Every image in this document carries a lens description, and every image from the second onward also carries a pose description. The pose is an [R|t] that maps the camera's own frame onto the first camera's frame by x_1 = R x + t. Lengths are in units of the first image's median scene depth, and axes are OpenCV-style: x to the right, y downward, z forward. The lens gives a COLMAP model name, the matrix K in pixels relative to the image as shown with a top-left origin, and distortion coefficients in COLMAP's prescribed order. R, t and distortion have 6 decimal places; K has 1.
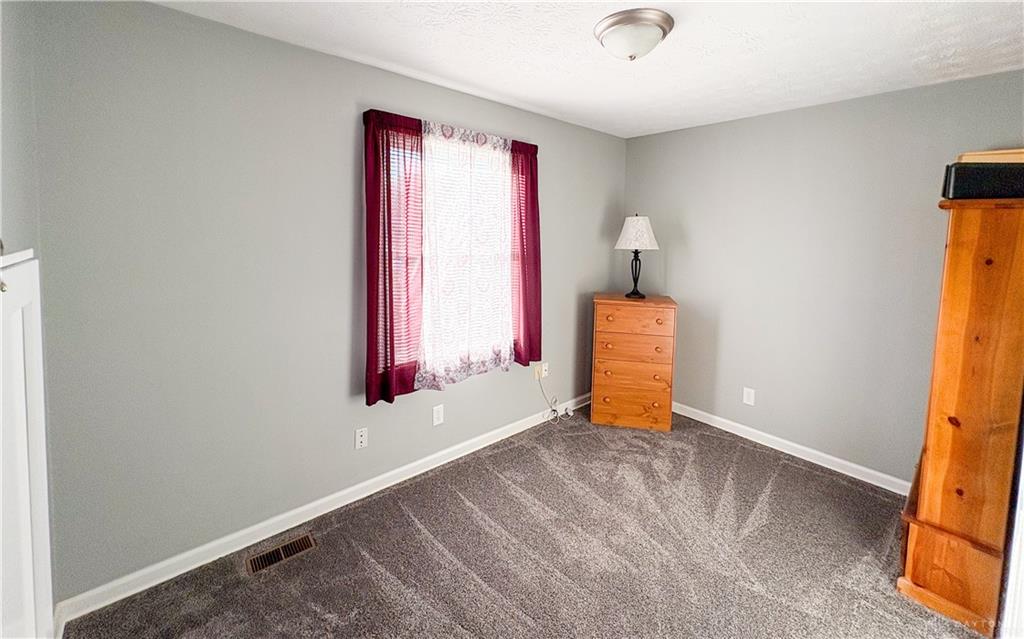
lens RADIAL K [[411.3, 0, 523.6], [0, 411.3, 260.1], [0, 0, 1]] dist [0.001596, 0.000089]
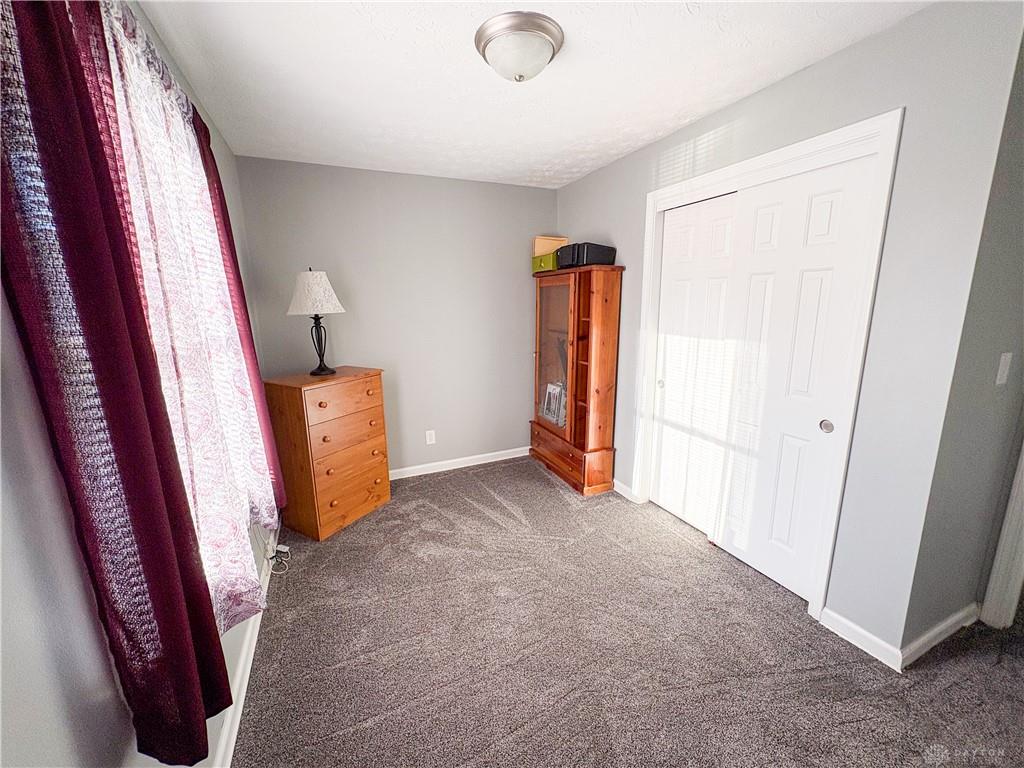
lens RADIAL K [[403.5, 0, 512.4], [0, 403.5, 385.3], [0, 0, 1]] dist [-0.002376, -0.000067]
pose [[0.306150, -0.224961, 0.925022, -0.401879], [0.090271, 0.974160, 0.207035, -0.021516], [-0.947694, 0.020119, 0.318546, 0.444303]]
